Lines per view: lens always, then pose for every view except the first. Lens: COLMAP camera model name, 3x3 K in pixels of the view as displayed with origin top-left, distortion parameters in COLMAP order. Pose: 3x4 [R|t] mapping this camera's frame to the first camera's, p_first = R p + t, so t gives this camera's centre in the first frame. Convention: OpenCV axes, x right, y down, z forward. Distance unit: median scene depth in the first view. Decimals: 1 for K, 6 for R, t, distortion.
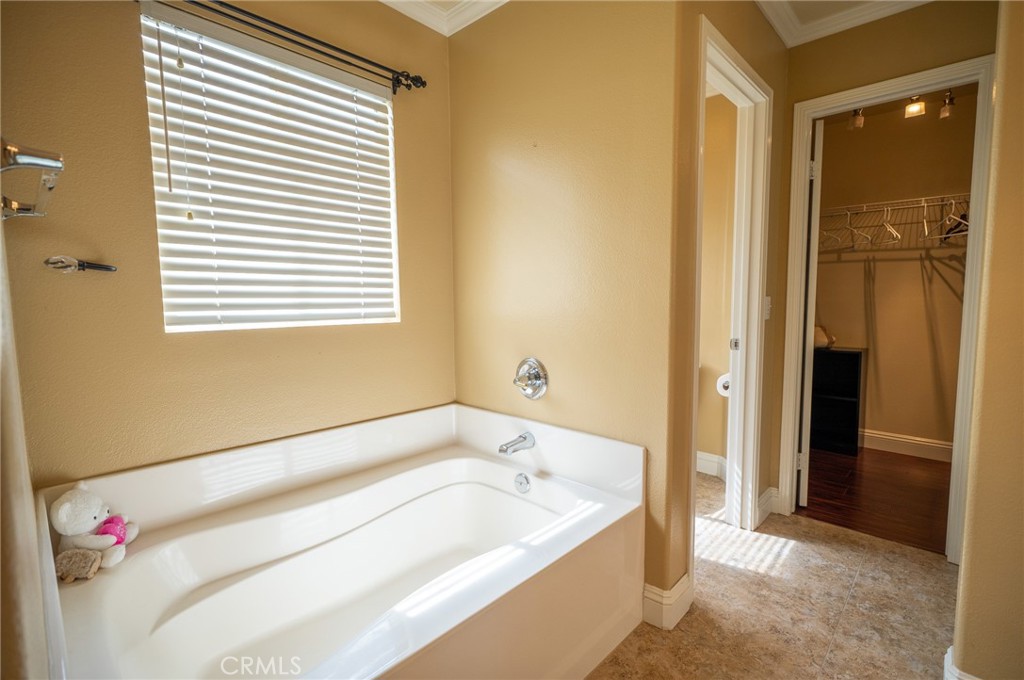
lens RADIAL K [[473.4, 0, 513.5], [0, 473.4, 329.6], [0, 0, 1]] dist [0.001407, 0.000531]
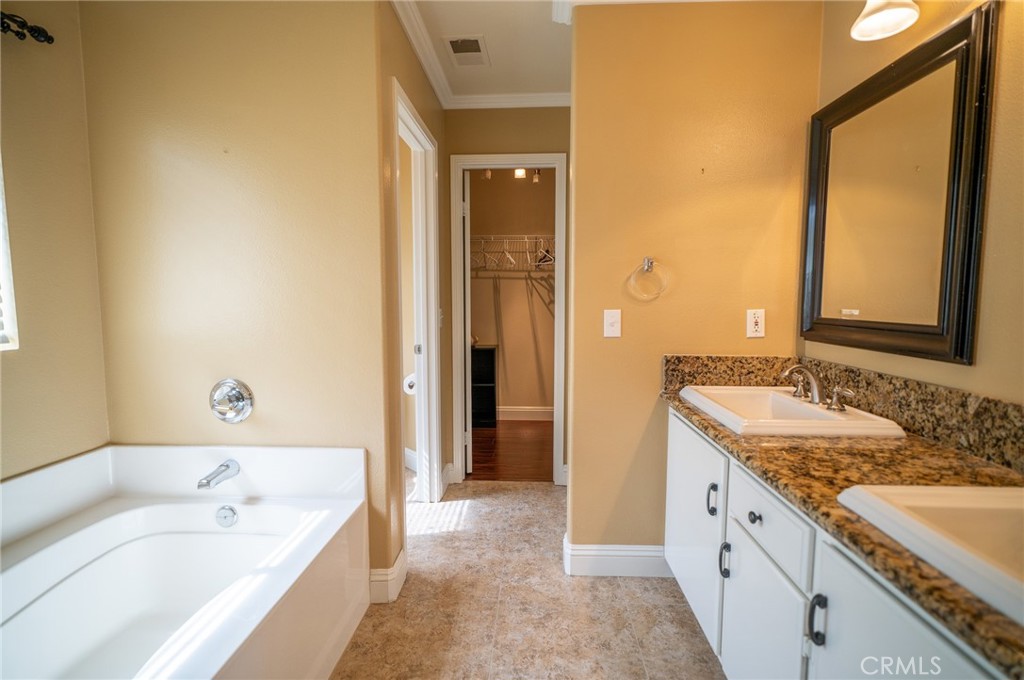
lens RADIAL K [[487.9, 0, 515.9], [0, 487.9, 322.2], [0, 0, 1]] dist [0.000127, 0.000574]
pose [[0.753416, -0.029553, 0.656880, -0.169578], [0.041733, 0.999125, -0.002915, -0.025892], [-0.656219, 0.029610, 0.753990, -0.094963]]
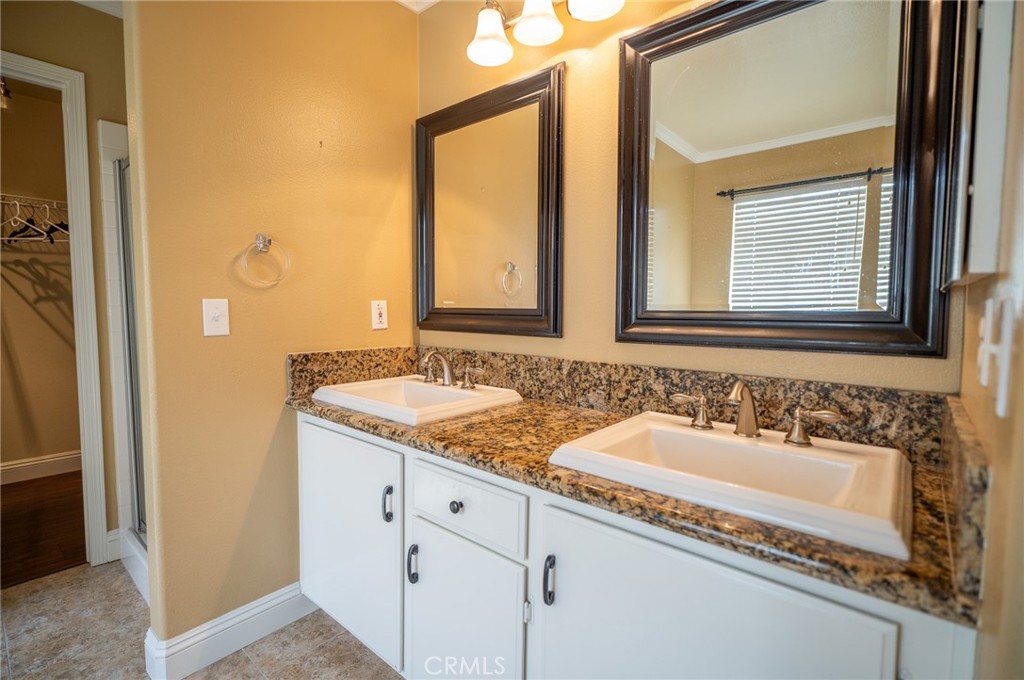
lens RADIAL K [[471.4, 0, 512.0], [0, 471.4, 331.4], [0, 0, 1]] dist [0.000260, -0.000083]
pose [[-0.060677, -0.048542, 0.996976, -0.106947], [0.062865, 0.996648, 0.052352, -0.005534], [-0.996176, 0.065851, -0.057422, 0.127966]]
